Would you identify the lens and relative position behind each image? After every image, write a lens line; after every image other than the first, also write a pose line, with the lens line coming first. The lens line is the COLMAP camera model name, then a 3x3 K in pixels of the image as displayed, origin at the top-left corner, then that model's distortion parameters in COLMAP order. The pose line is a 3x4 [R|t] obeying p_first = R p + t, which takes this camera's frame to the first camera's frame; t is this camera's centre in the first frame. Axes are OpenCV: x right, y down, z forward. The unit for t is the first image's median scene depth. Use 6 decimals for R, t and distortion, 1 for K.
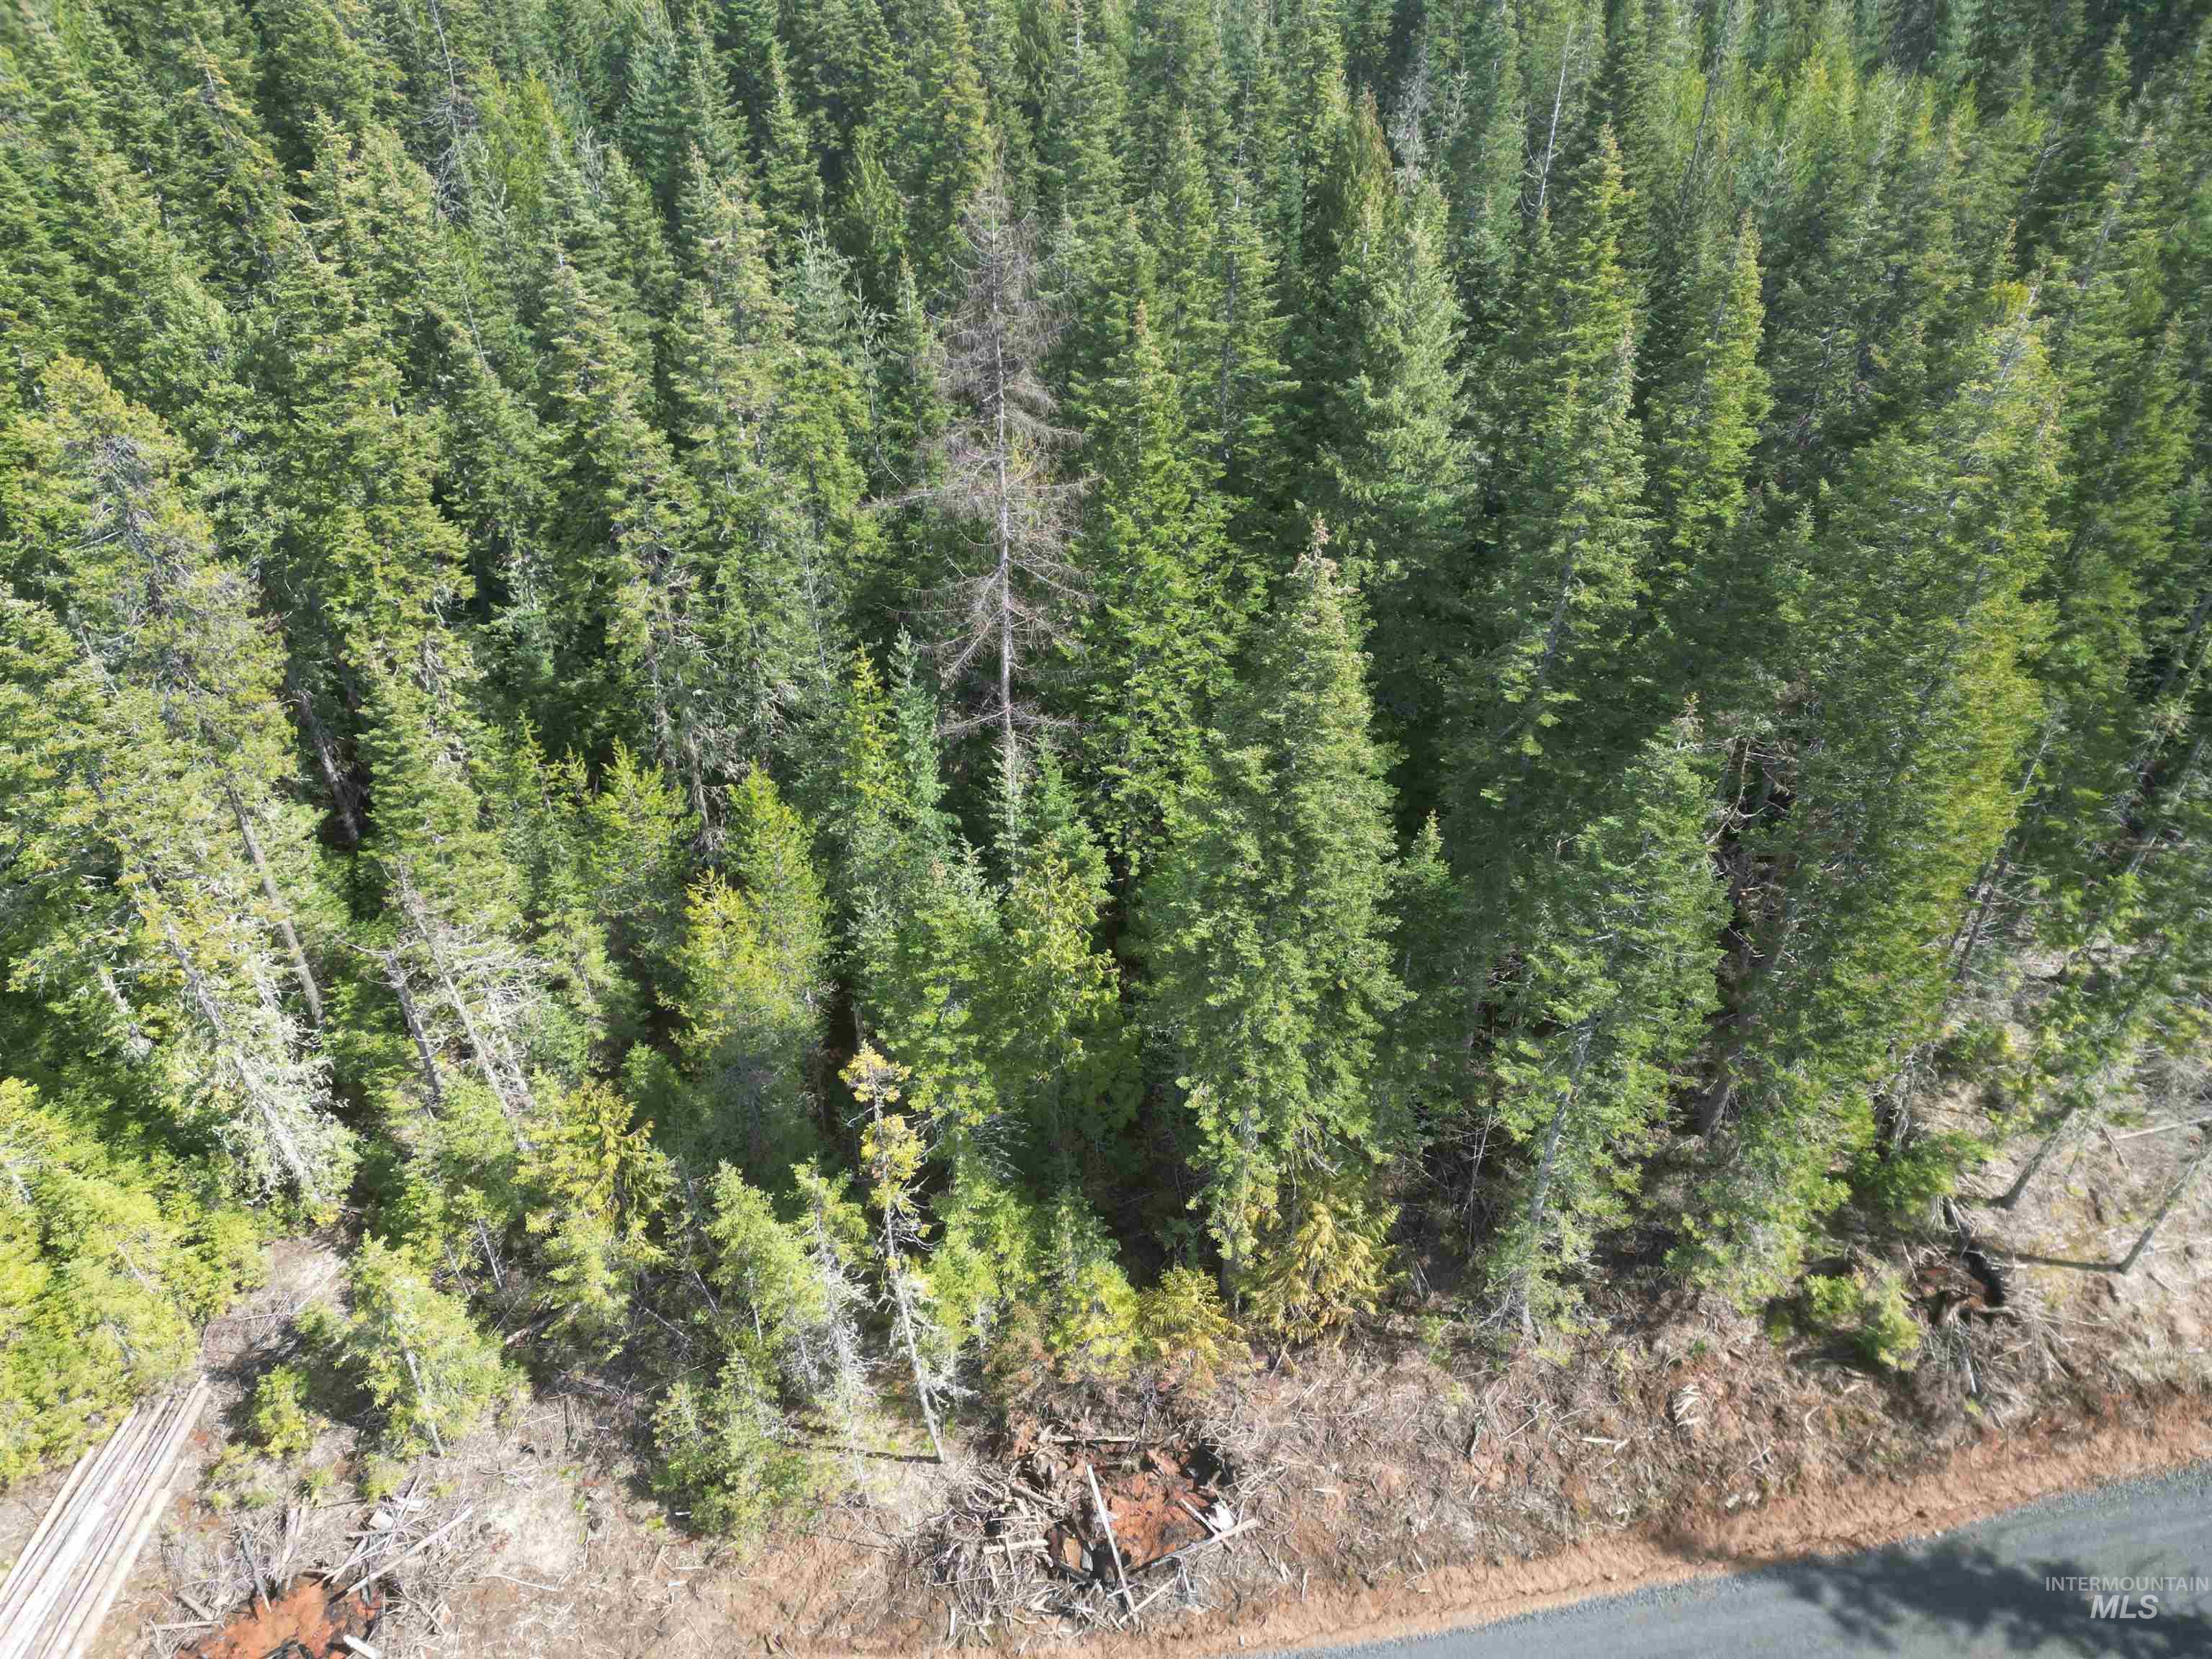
lens RADIAL K [[1534.8, 0, 1107.8], [0, 1534.8, 832.5], [0, 0, 1]] dist [0.067490, -0.052513]
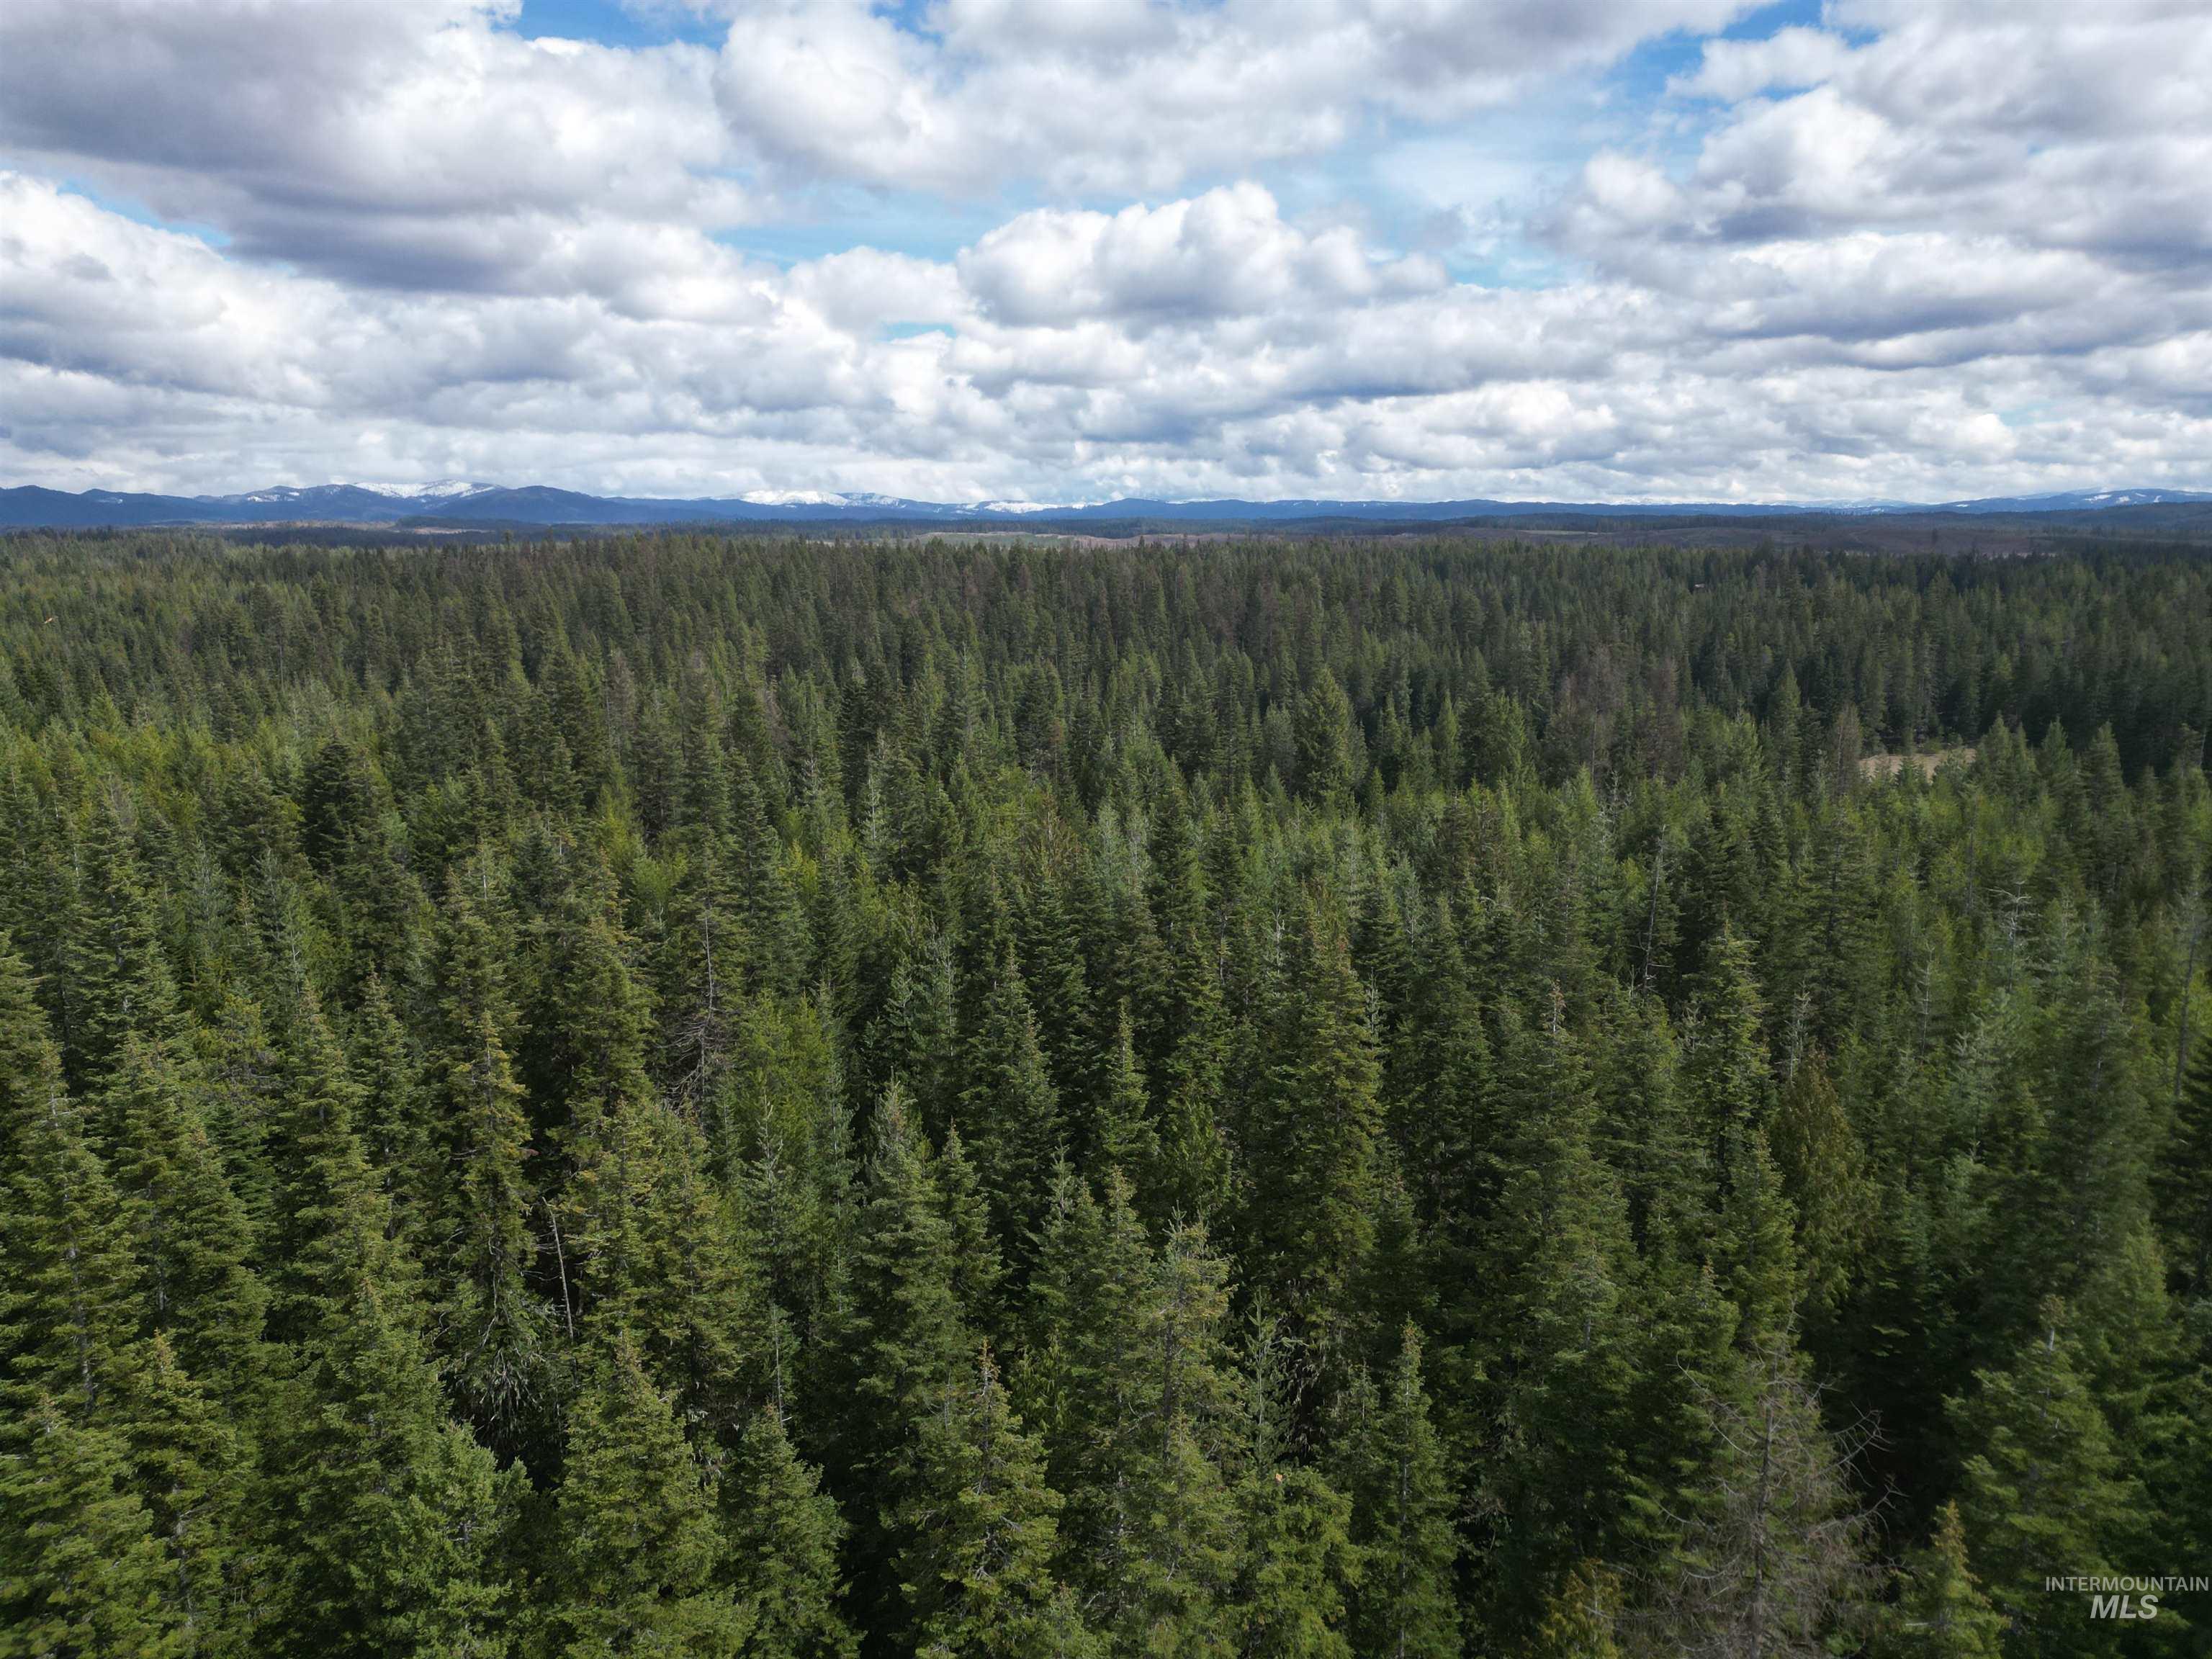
lens RADIAL K [[1534.8, 0, 1103.1], [0, 1534.8, 835.6], [0, 0, 1]] dist [0.067490, -0.052513]
pose [[0.999370, 0.004793, -0.035169, -0.208645], [-0.020822, 0.881606, -0.471526, -0.193036], [0.028745, 0.471961, 0.881151, 0.214786]]
